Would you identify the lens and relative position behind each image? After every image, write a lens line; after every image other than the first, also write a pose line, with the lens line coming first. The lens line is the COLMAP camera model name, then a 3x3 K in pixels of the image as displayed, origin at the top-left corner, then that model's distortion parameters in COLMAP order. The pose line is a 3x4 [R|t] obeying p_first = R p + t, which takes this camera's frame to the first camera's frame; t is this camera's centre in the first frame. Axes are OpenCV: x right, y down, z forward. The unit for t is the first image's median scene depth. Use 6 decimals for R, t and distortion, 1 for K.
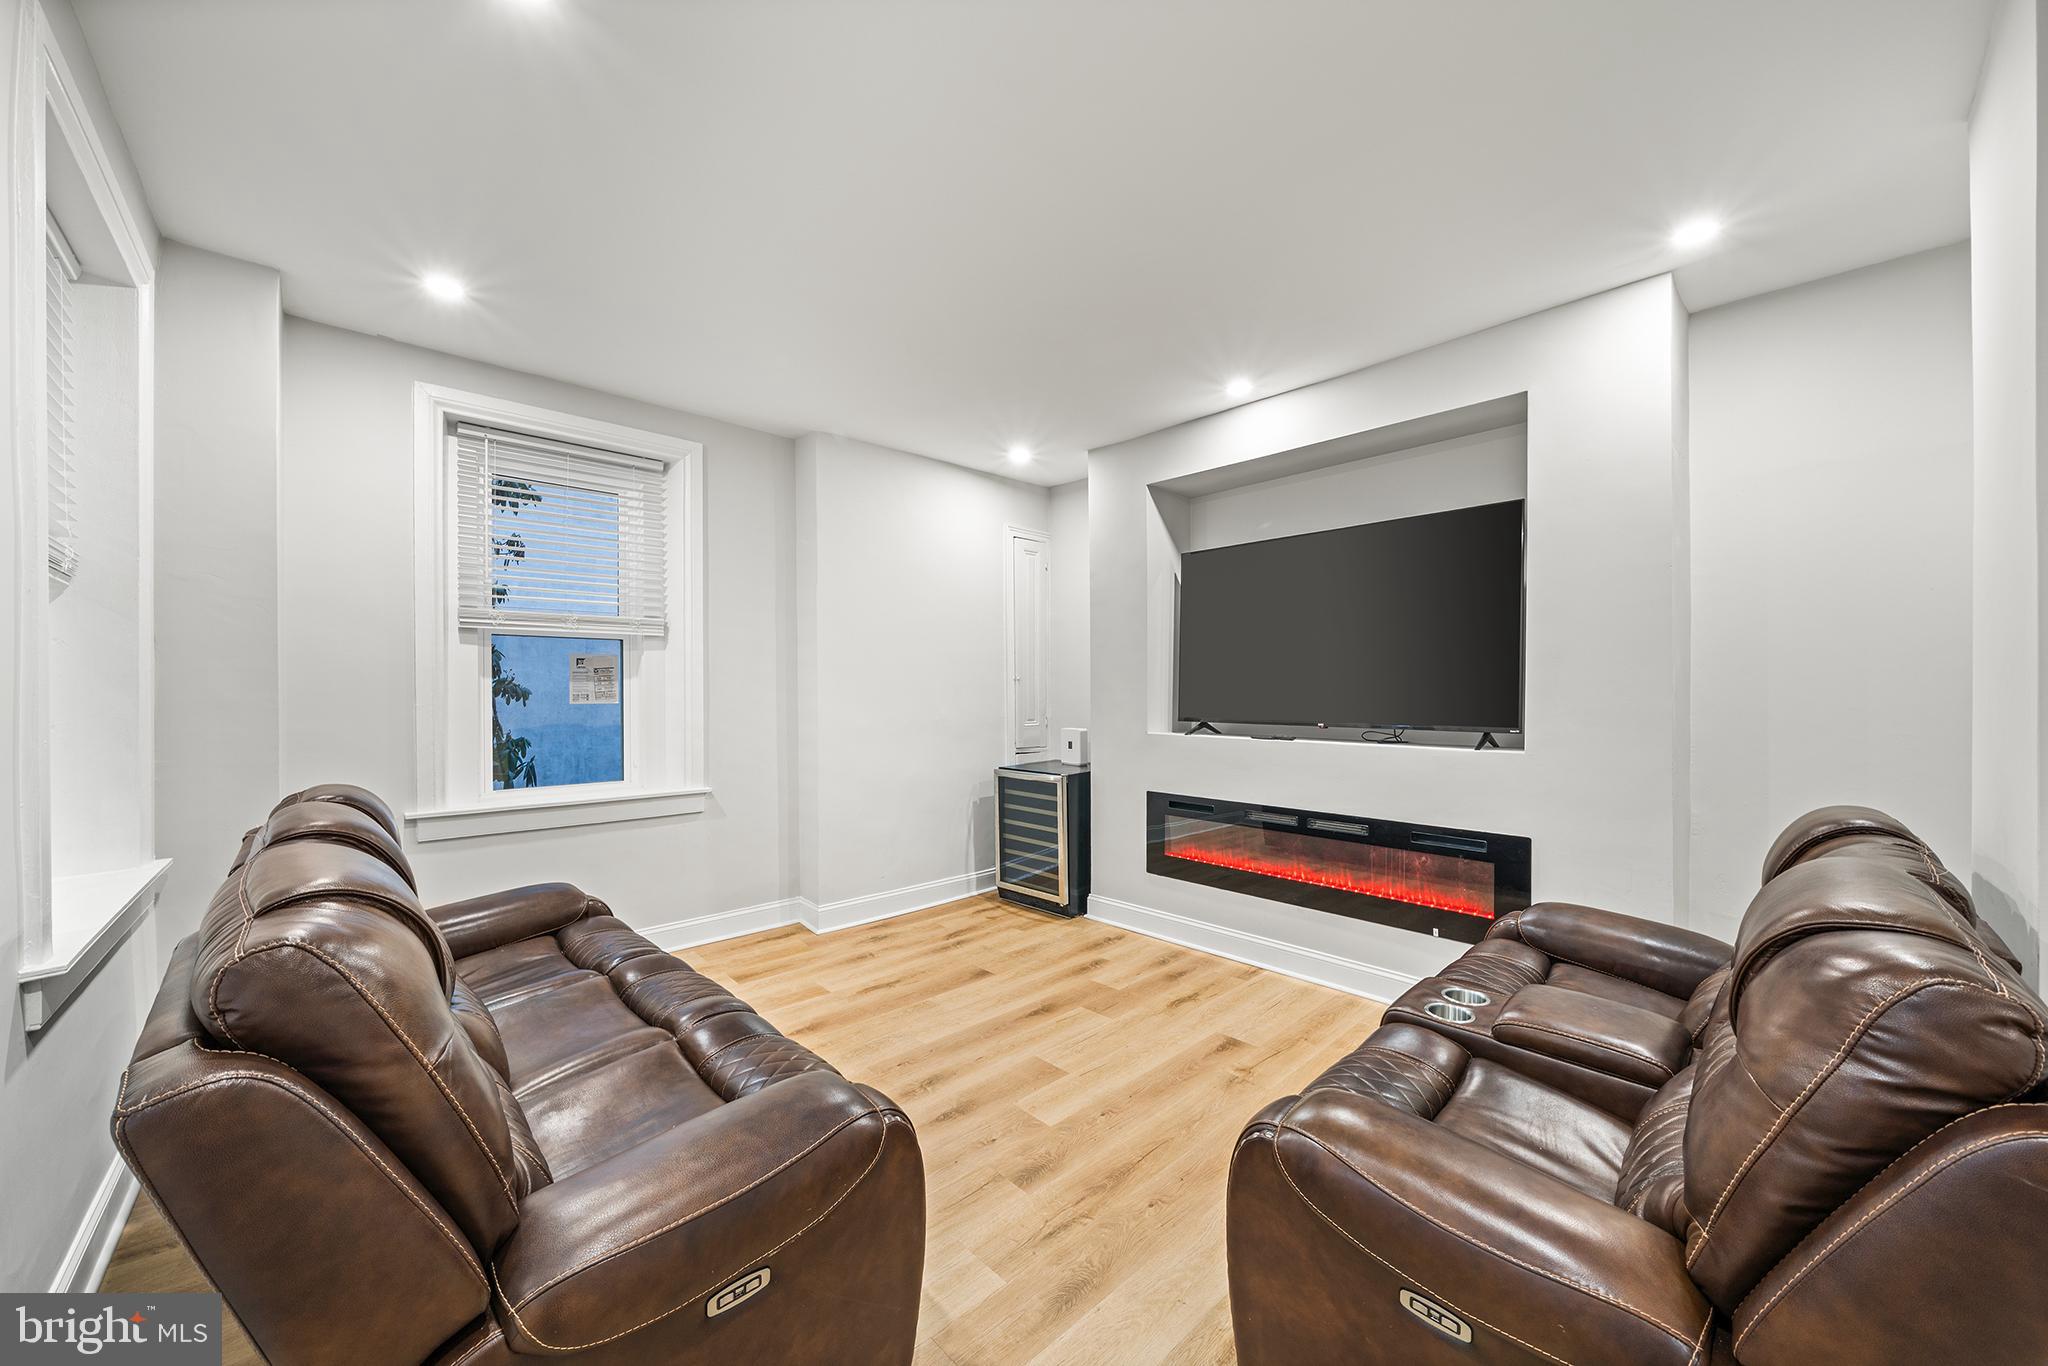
lens RADIAL K [[755.6, 0, 1020.0], [0, 755.6, 690.1], [0, 0, 1]] dist [-0.001155, -0.000056]
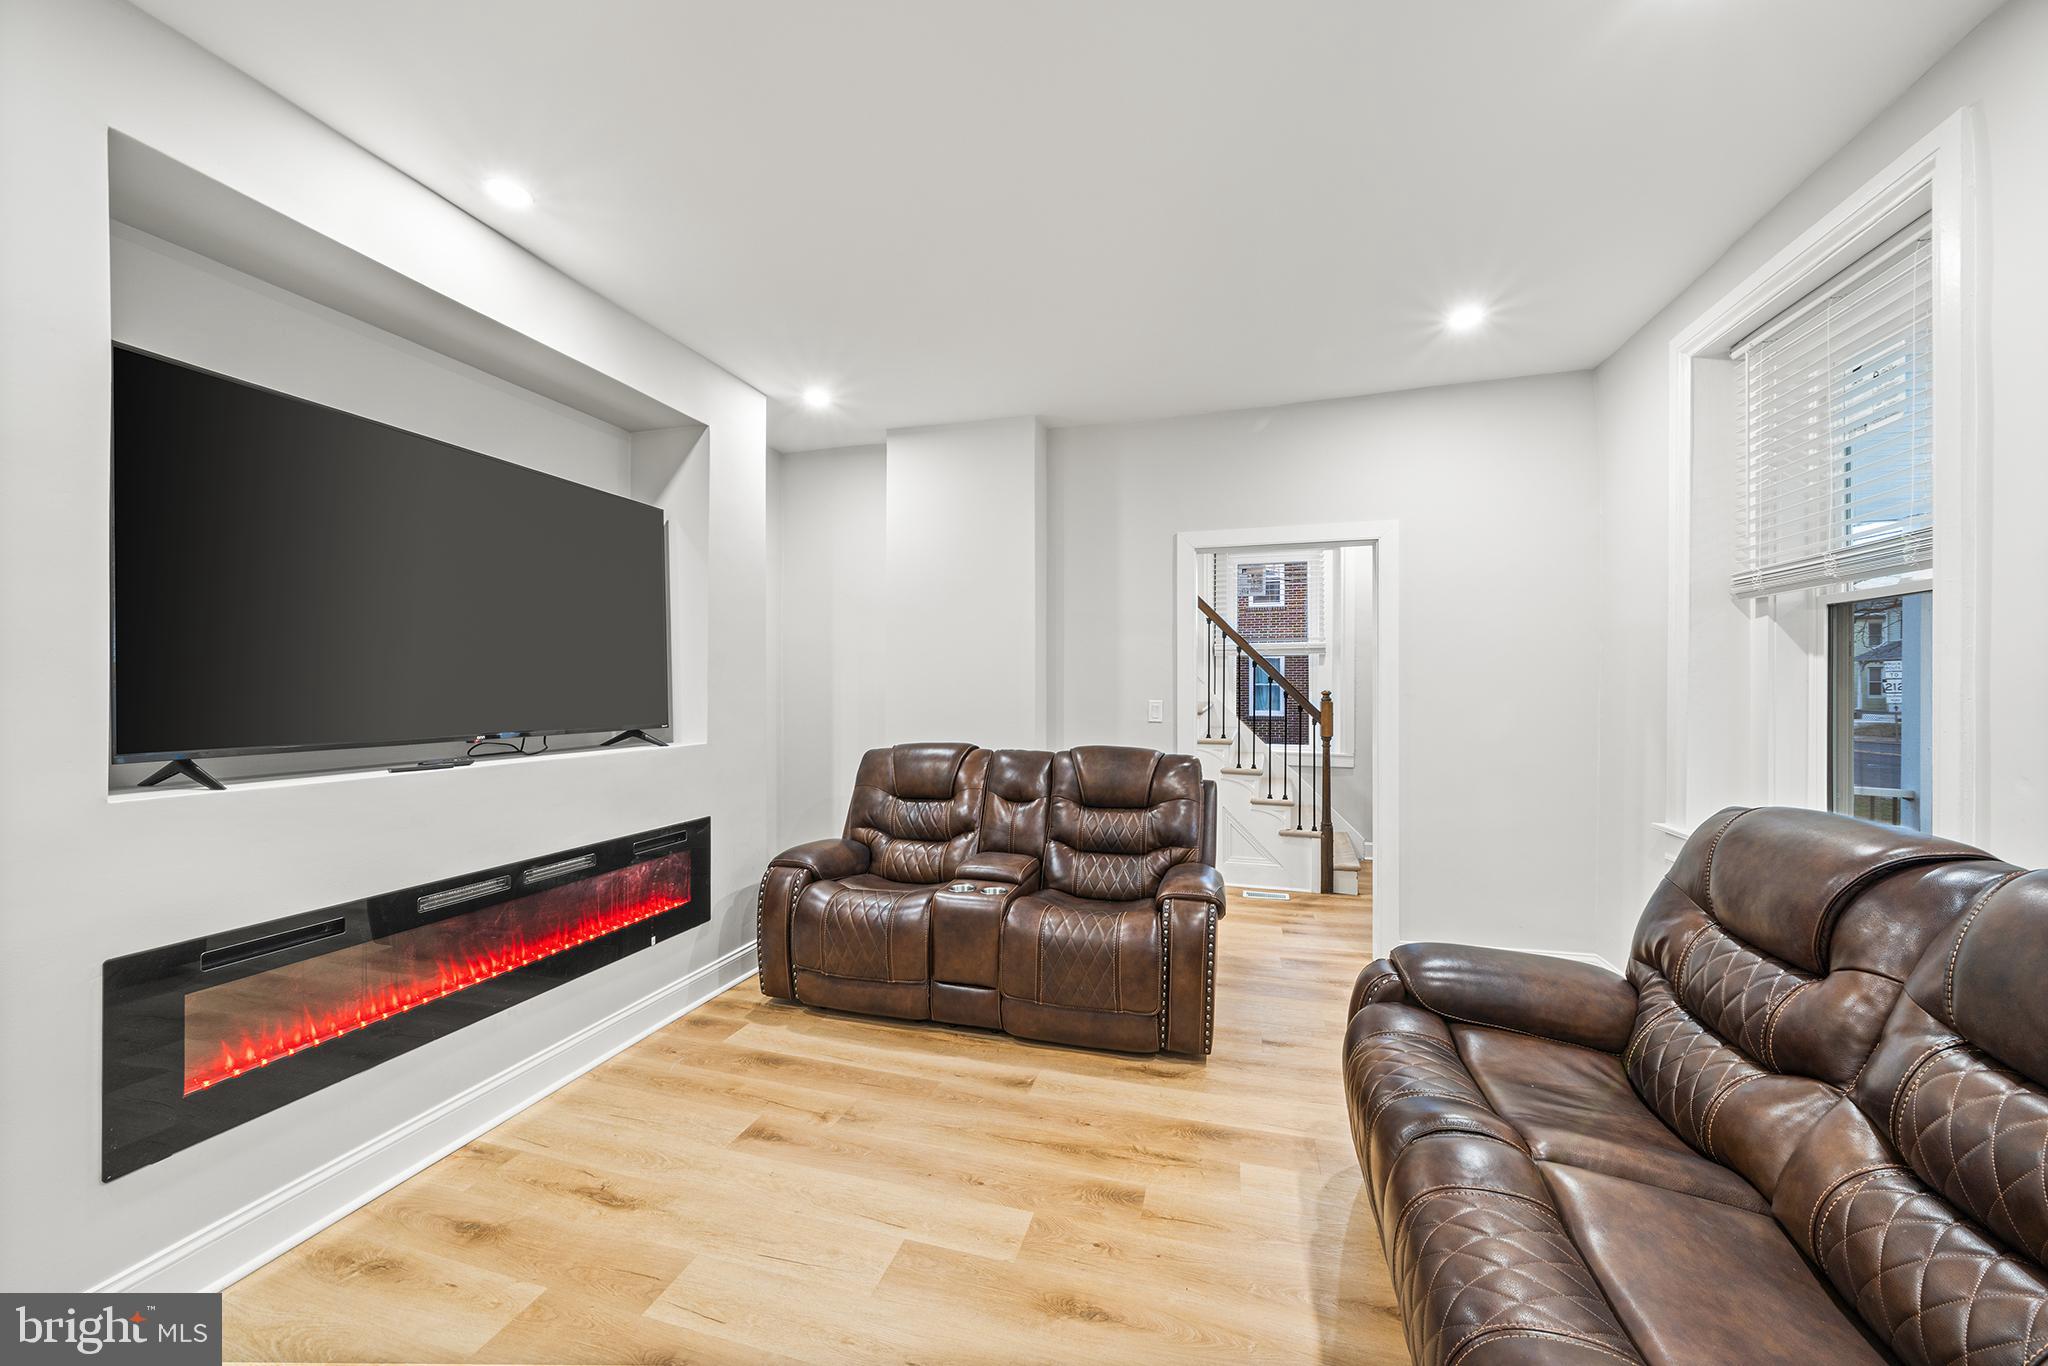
lens RADIAL K [[755.6, 0, 1020.0], [0, 755.6, 690.1], [0, 0, 1]] dist [-0.001155, -0.000056]
pose [[-0.515605, -0.004360, 0.856815, -0.479125], [-0.003135, 0.999990, 0.003203, 0.000026], [-0.856821, -0.001035, -0.515614, 1.044823]]
